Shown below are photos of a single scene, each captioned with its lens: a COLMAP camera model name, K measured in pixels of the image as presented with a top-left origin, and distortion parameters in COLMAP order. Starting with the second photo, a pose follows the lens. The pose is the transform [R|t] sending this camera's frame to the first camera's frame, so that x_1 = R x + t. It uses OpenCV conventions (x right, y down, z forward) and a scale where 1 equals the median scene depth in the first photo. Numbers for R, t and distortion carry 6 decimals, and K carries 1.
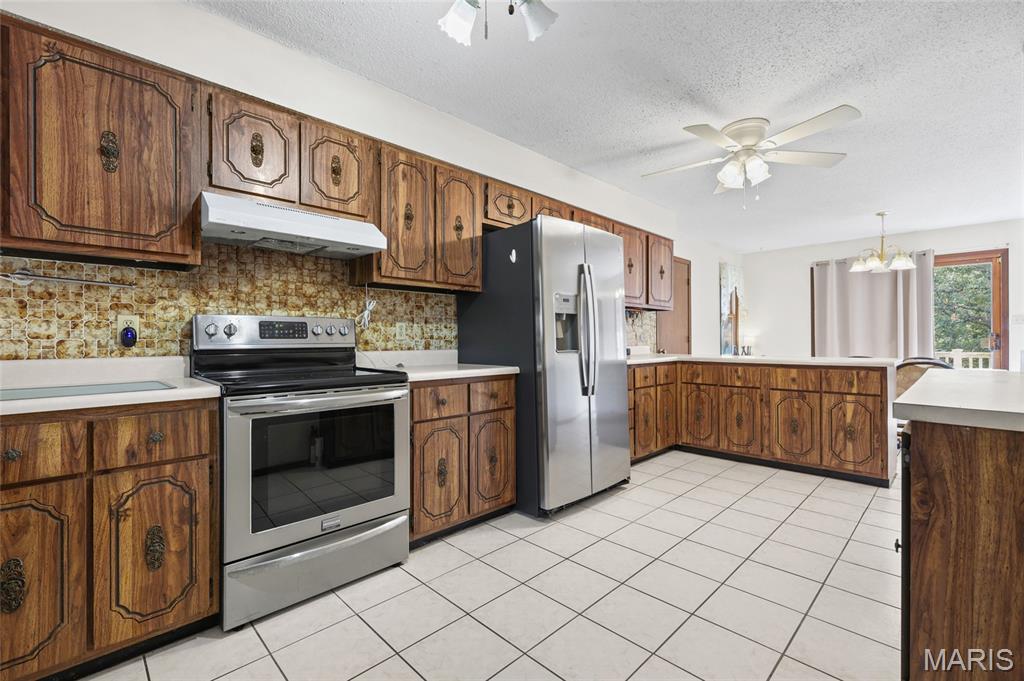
lens RADIAL K [[444.8, 0, 508.5], [0, 444.8, 339.6], [0, 0, 1]] dist [0.002029, -0.000602]
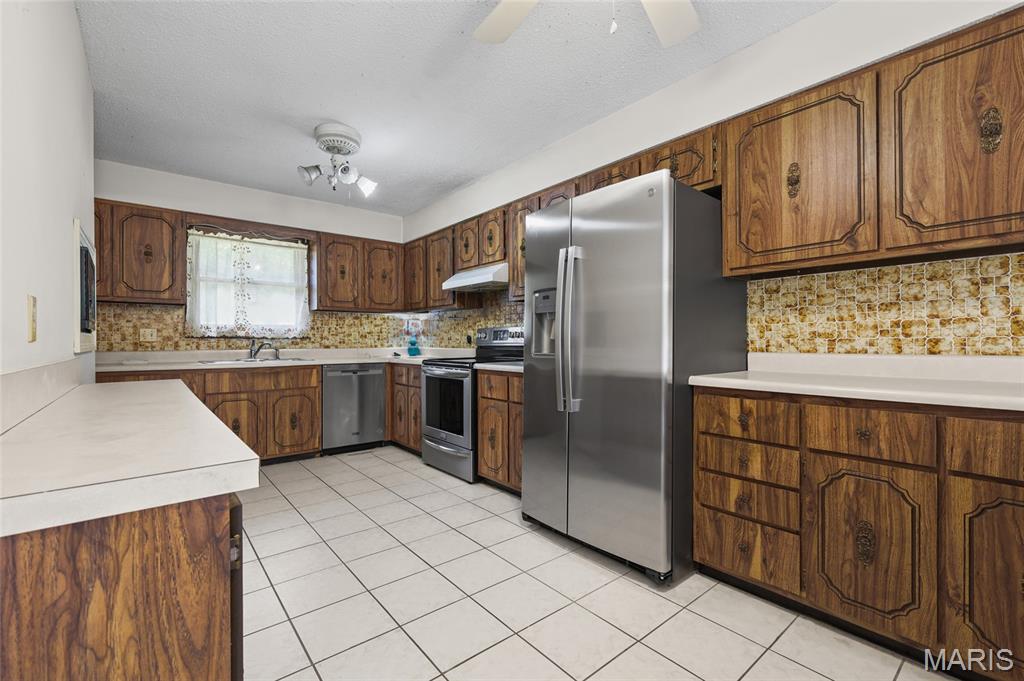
lens RADIAL K [[444.8, 0, 513.5], [0, 444.8, 342.4], [0, 0, 1]] dist [0.002029, -0.000602]
pose [[-0.081559, 0.008528, -0.996632, 1.021998], [0.005885, 0.999950, 0.008075, -0.005879], [0.996651, -0.005206, -0.081605, 0.998939]]
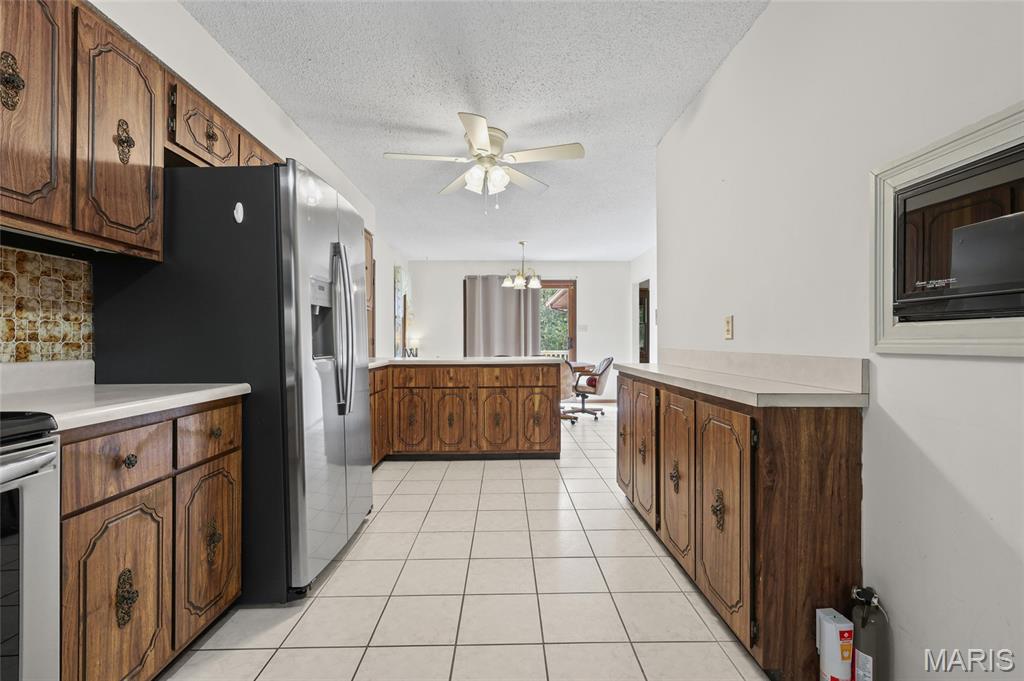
lens RADIAL K [[444.8, 0, 513.1], [0, 444.8, 338.5], [0, 0, 1]] dist [0.002029, -0.000602]
pose [[0.685421, 0.005036, 0.728130, -0.185481], [0.001087, 0.999968, -0.007939, 0.001075], [-0.728146, 0.006233, 0.685393, 0.265664]]
